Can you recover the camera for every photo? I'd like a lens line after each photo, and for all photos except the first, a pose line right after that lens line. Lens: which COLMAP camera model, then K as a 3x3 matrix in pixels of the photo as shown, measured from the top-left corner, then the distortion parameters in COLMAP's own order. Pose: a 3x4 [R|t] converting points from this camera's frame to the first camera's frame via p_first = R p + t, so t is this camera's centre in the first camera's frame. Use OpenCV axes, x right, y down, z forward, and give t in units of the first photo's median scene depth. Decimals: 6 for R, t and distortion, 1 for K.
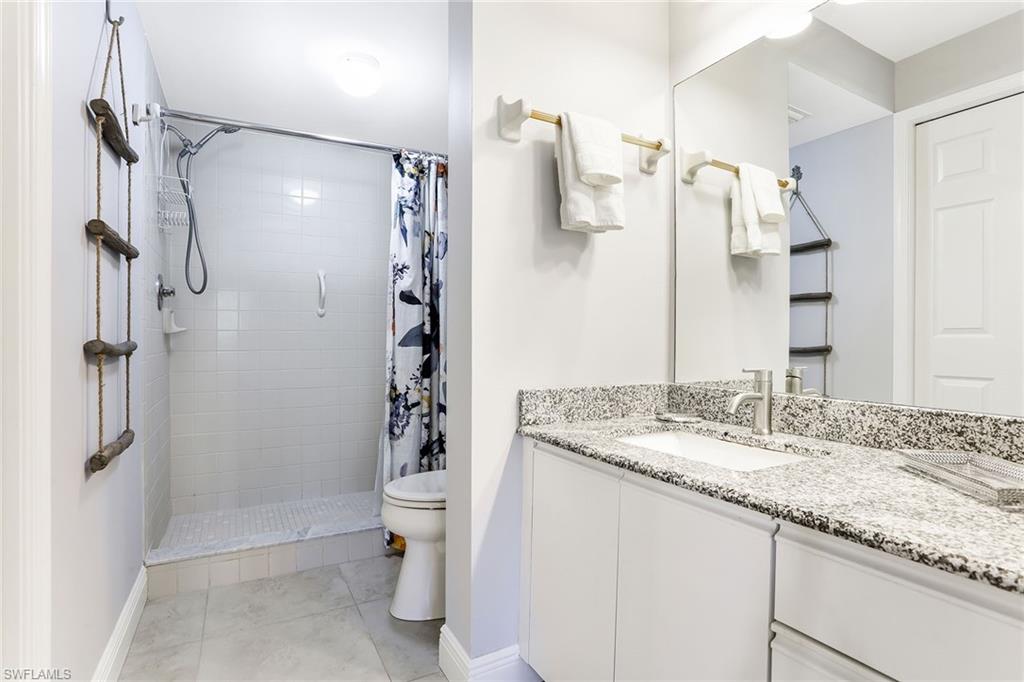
lens RADIAL K [[503.1, 0, 509.3], [0, 503.1, 345.9], [0, 0, 1]] dist [-0.062745, 0.029981]
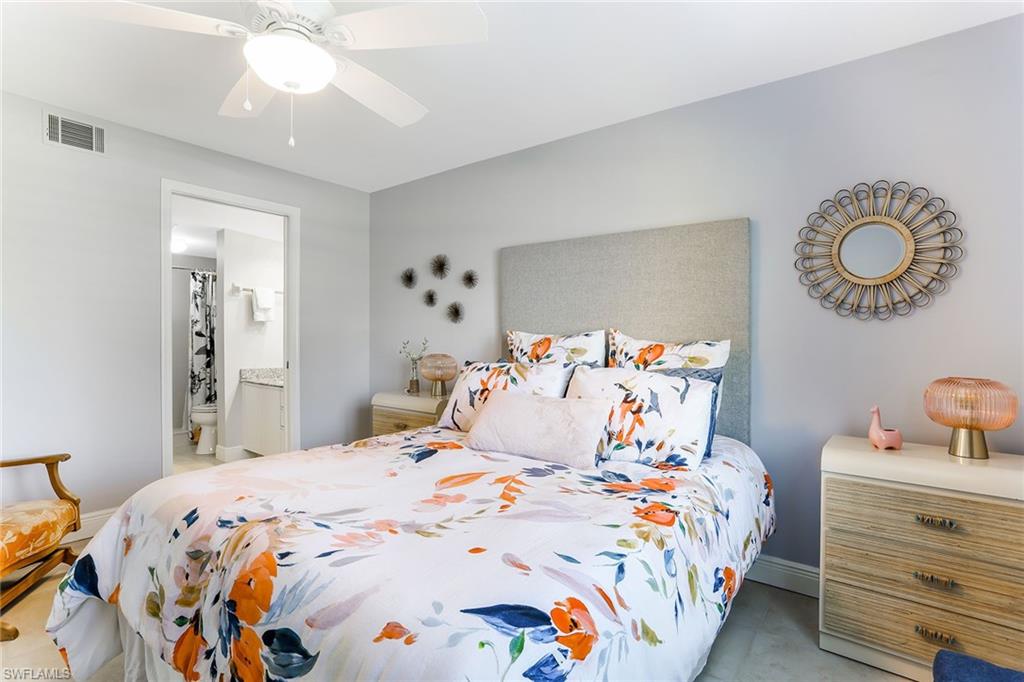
lens RADIAL K [[503.1, 0, 509.3], [0, 503.1, 345.9], [0, 0, 1]] dist [-0.062745, 0.029981]
pose [[0.921457, -0.007917, 0.388400, 0.239826], [0.003694, 0.999926, 0.011620, -0.062089], [-0.388463, -0.009272, 0.921418, -1.696157]]
